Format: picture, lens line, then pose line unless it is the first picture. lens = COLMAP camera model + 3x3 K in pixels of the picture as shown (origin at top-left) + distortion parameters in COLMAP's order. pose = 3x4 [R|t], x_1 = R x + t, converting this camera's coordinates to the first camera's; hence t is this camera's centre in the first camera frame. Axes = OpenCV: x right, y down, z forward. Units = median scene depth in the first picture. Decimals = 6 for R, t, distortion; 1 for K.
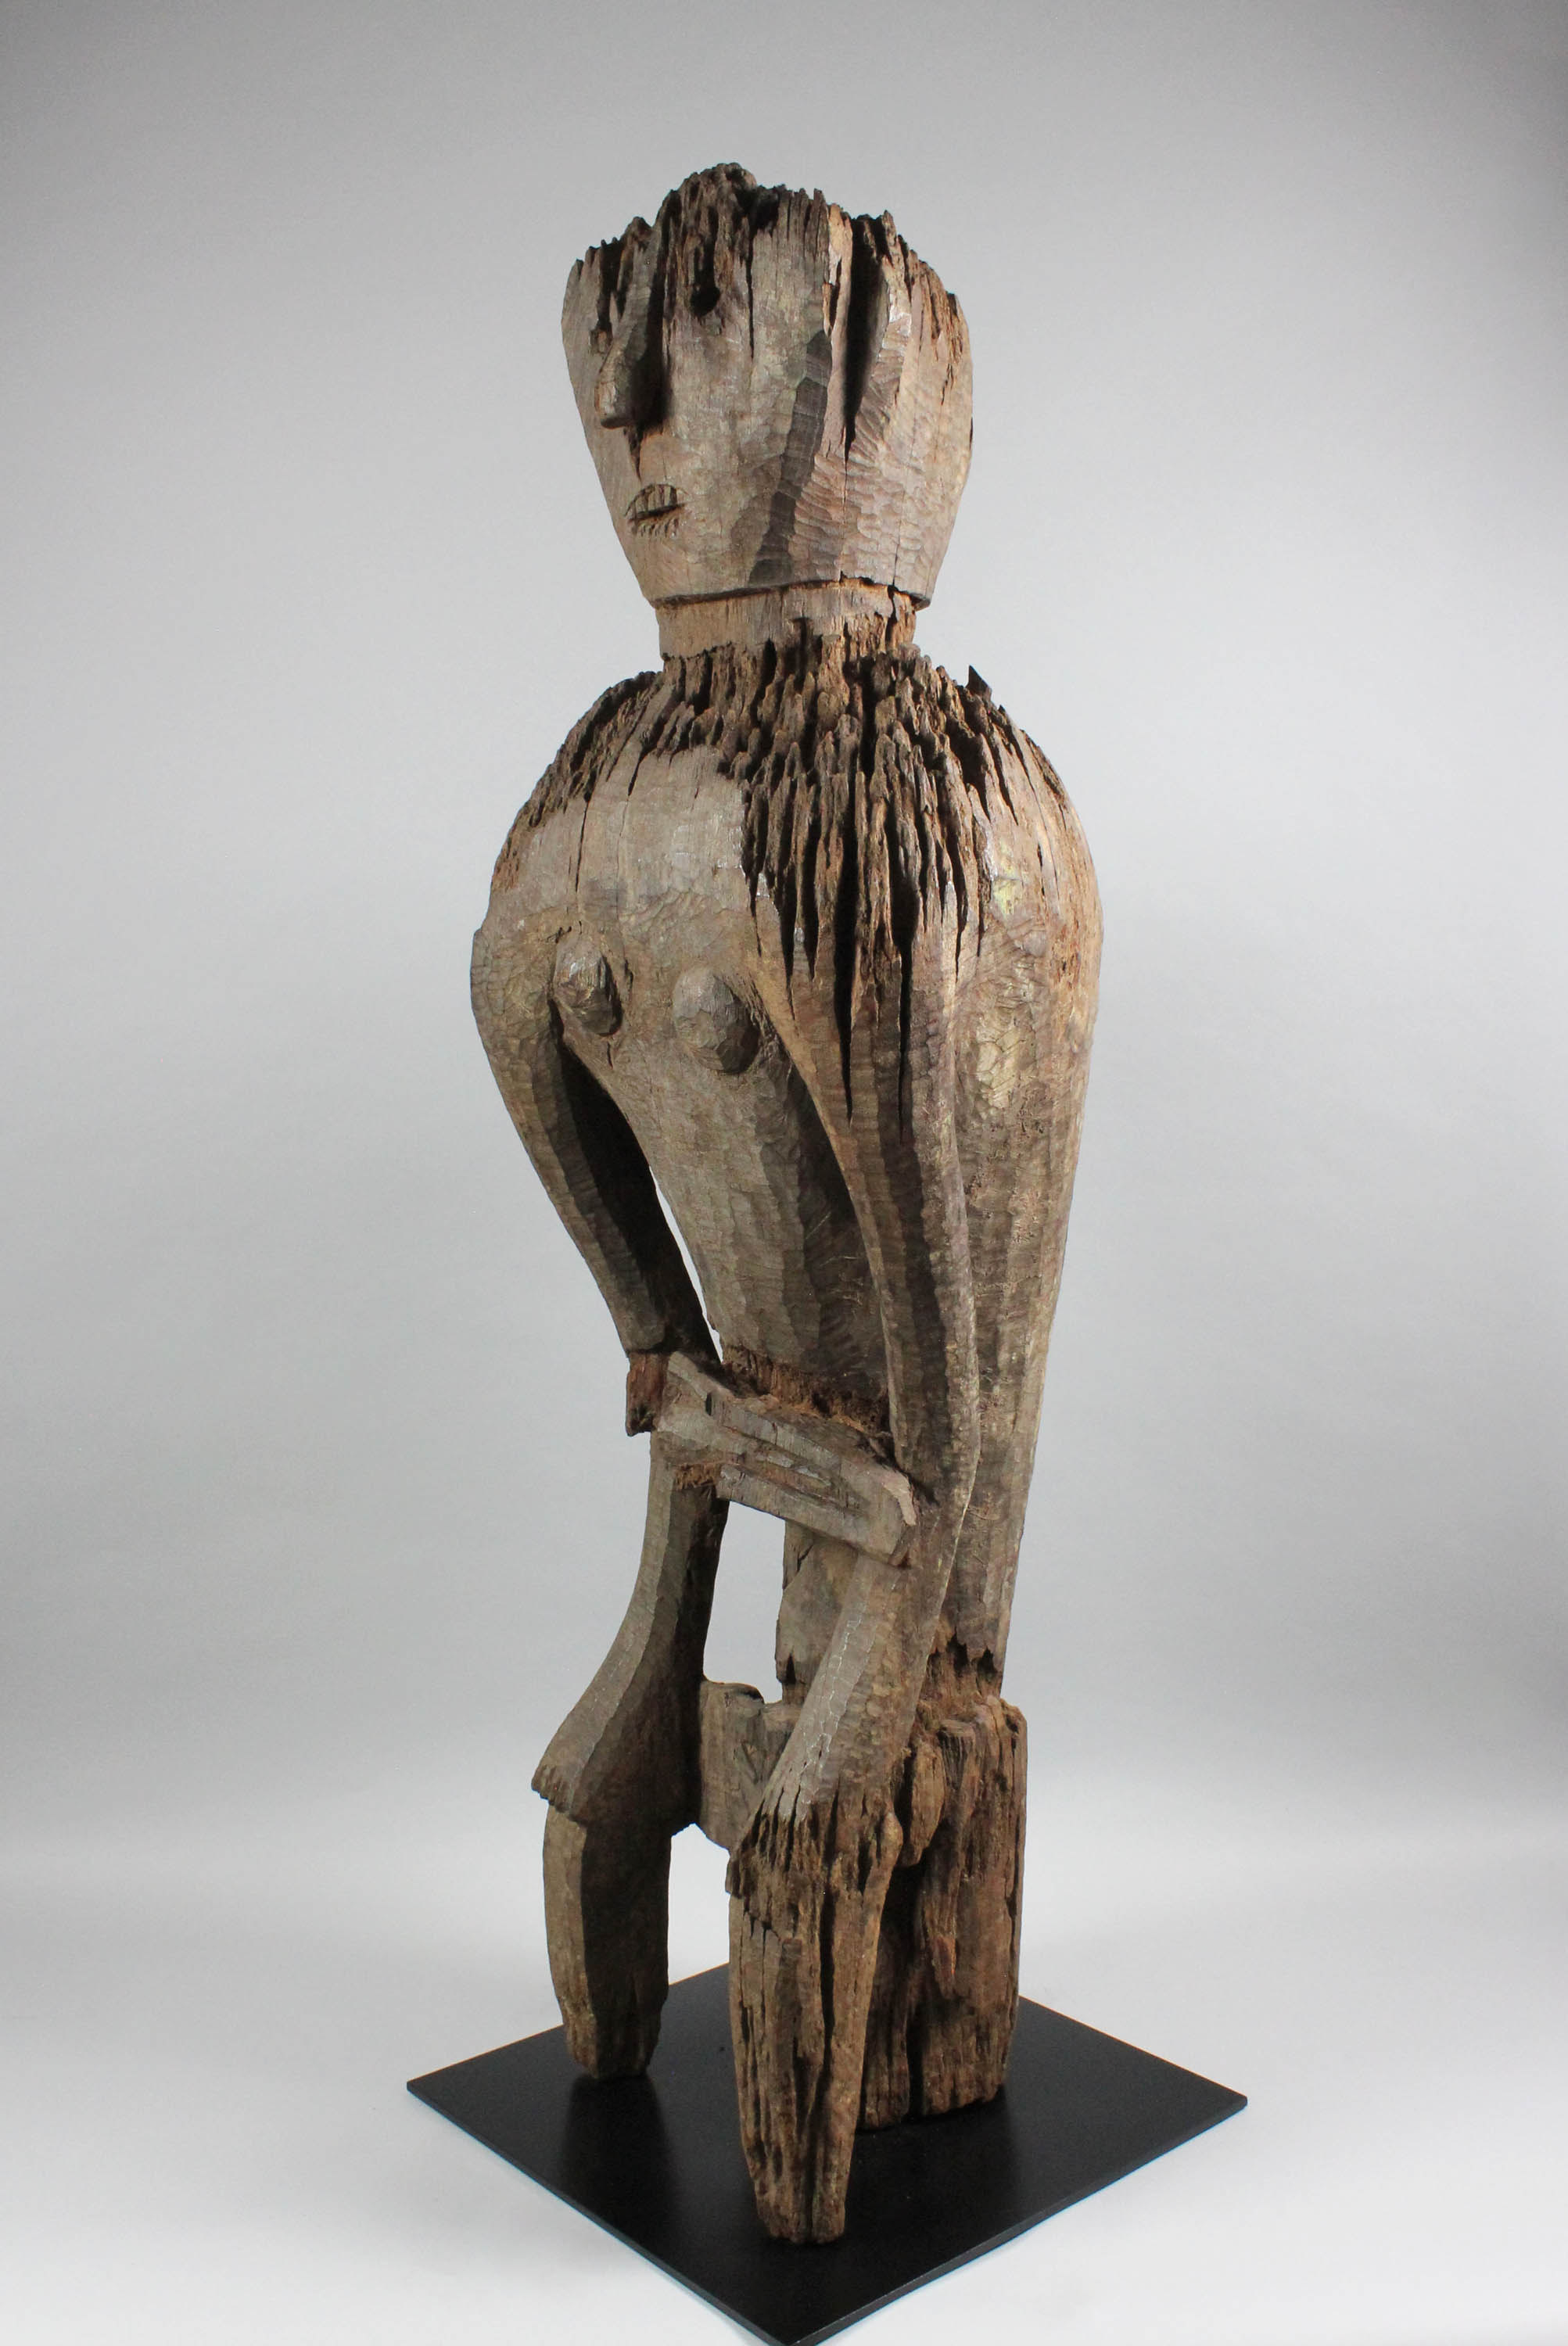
lens RADIAL K [[2181.4, 0, 838.1], [0, 2181.4, 1227.6], [0, 0, 1]] dist [-0.172835, 0.184926]
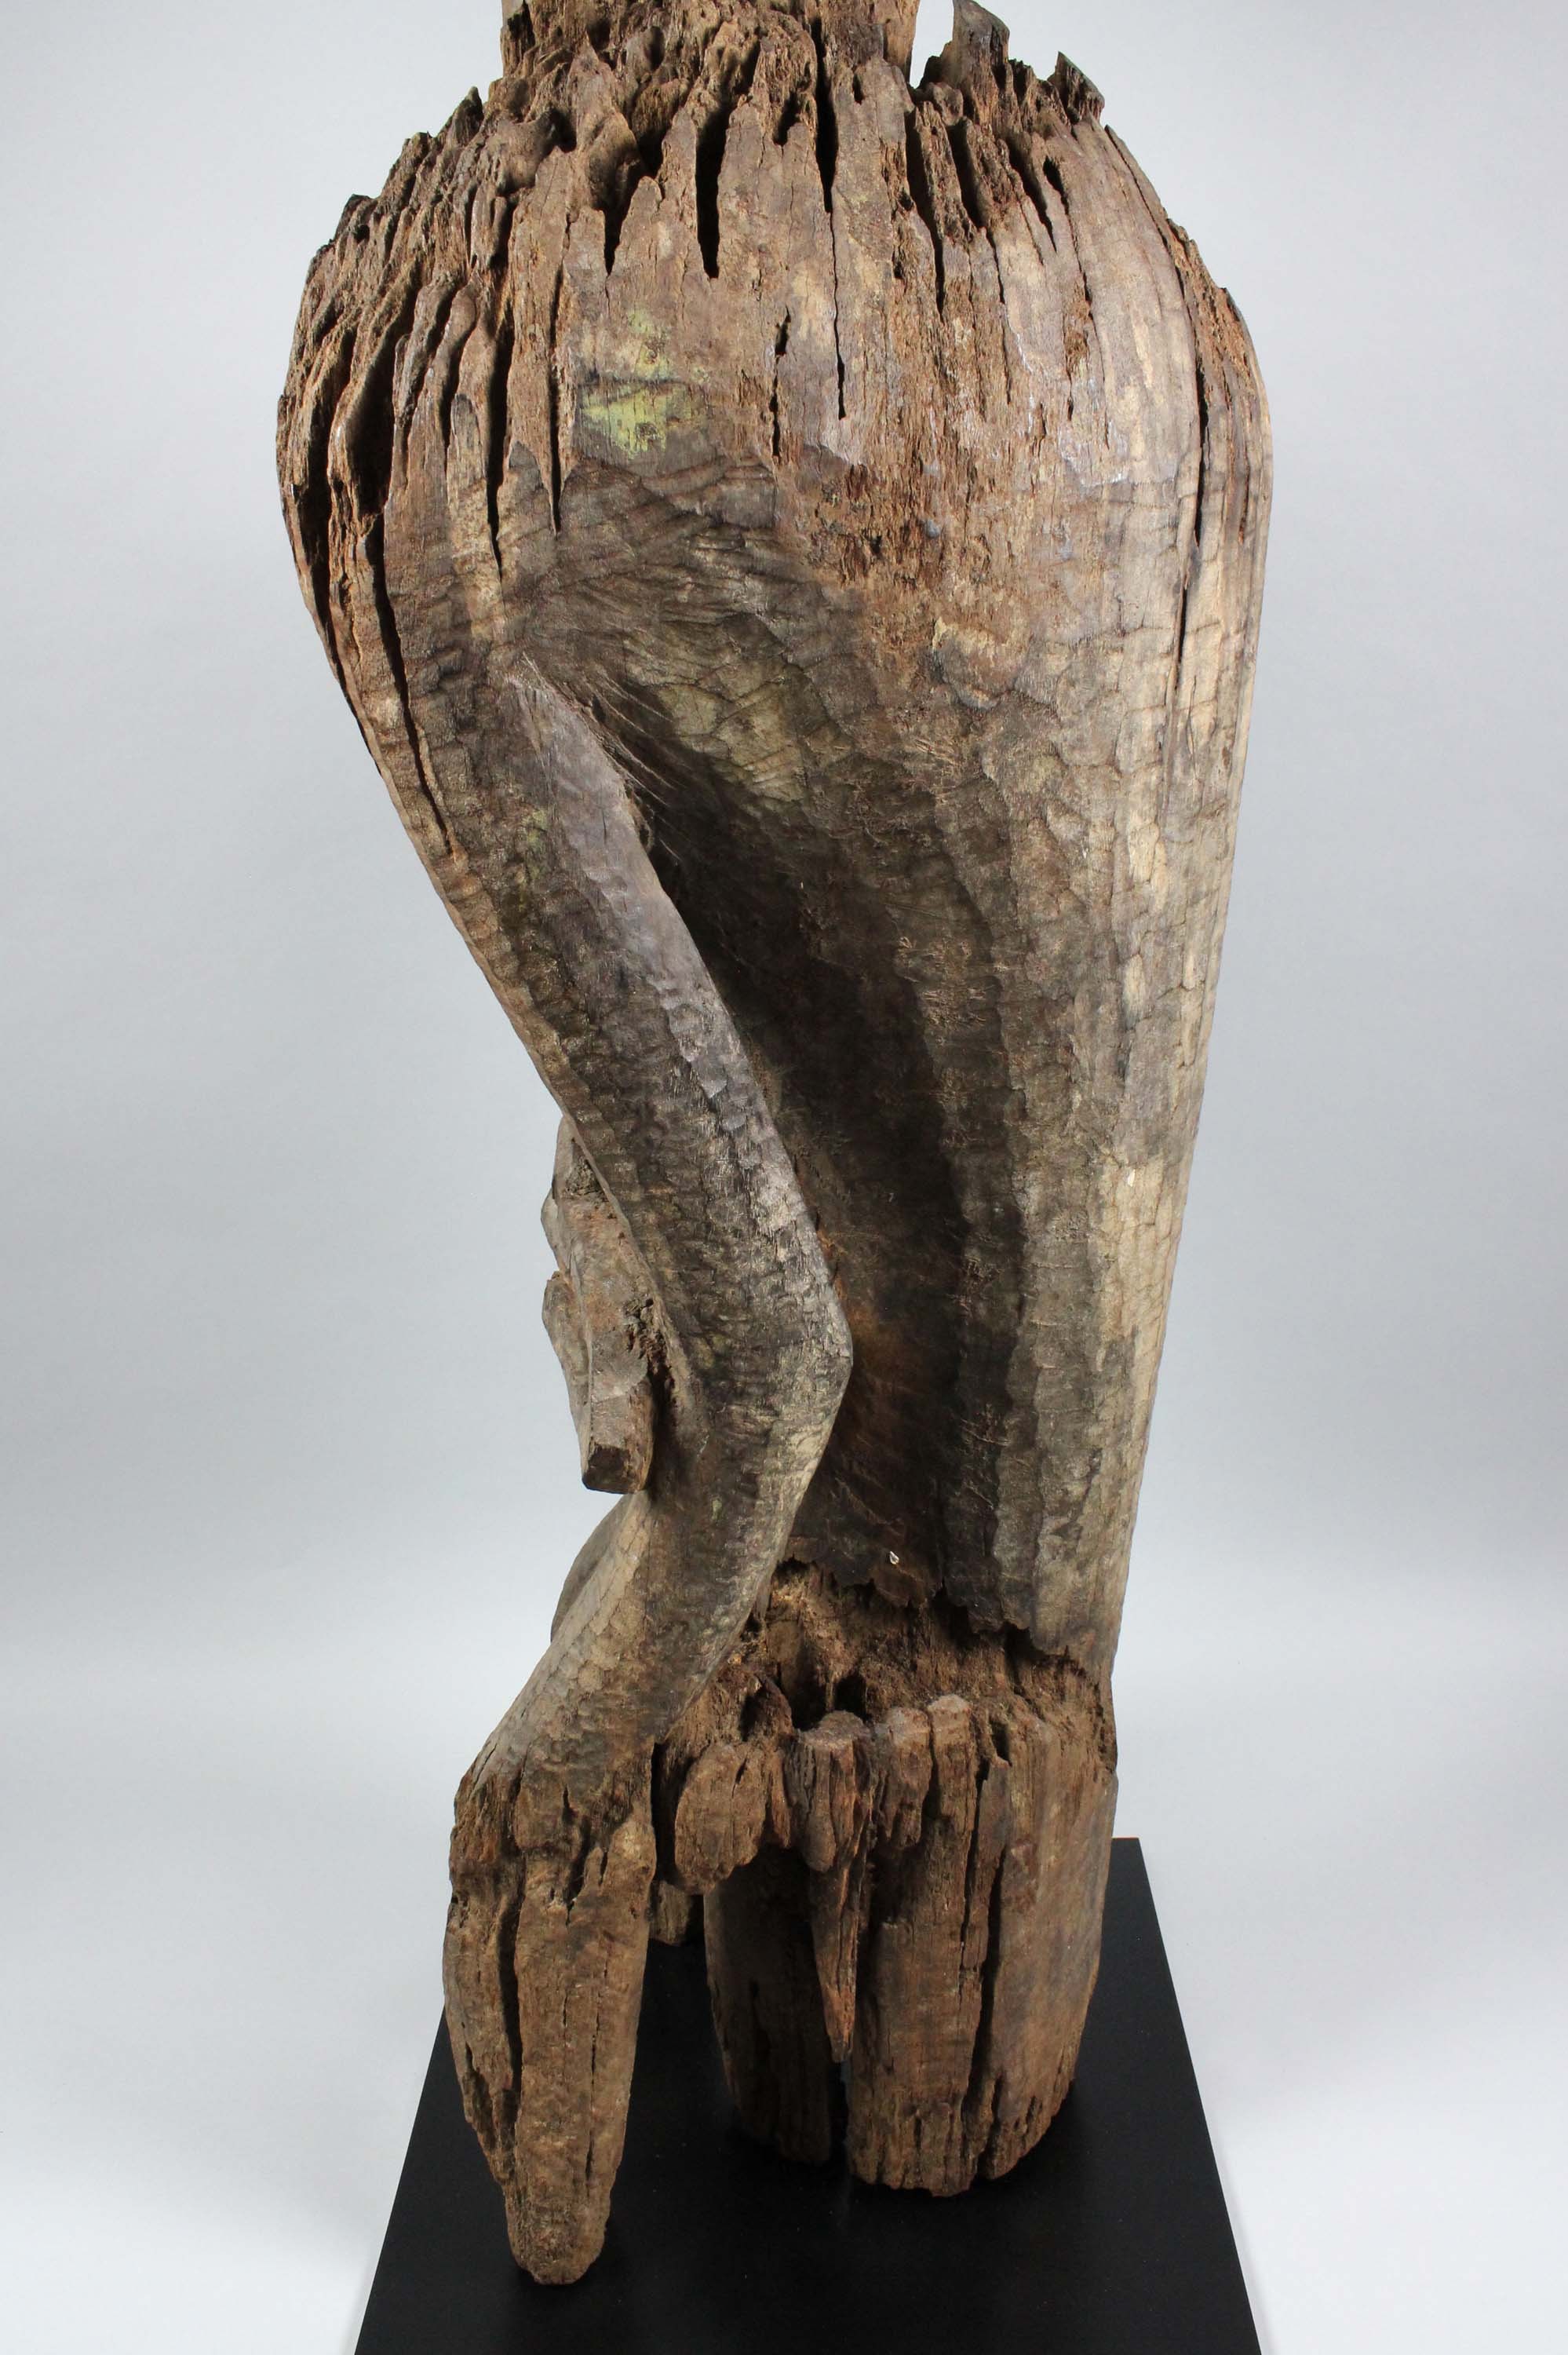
lens RADIAL K [[1988.4, 0, 784.0], [0, 1988.4, 1177.5], [0, 0, 1]] dist [-0.164528, 0.142763]
pose [[0.739032, 0.214704, -0.638540, 0.431785], [-0.082102, 0.969493, 0.230961, -0.079937], [0.668648, -0.118262, 0.734114, 0.618434]]
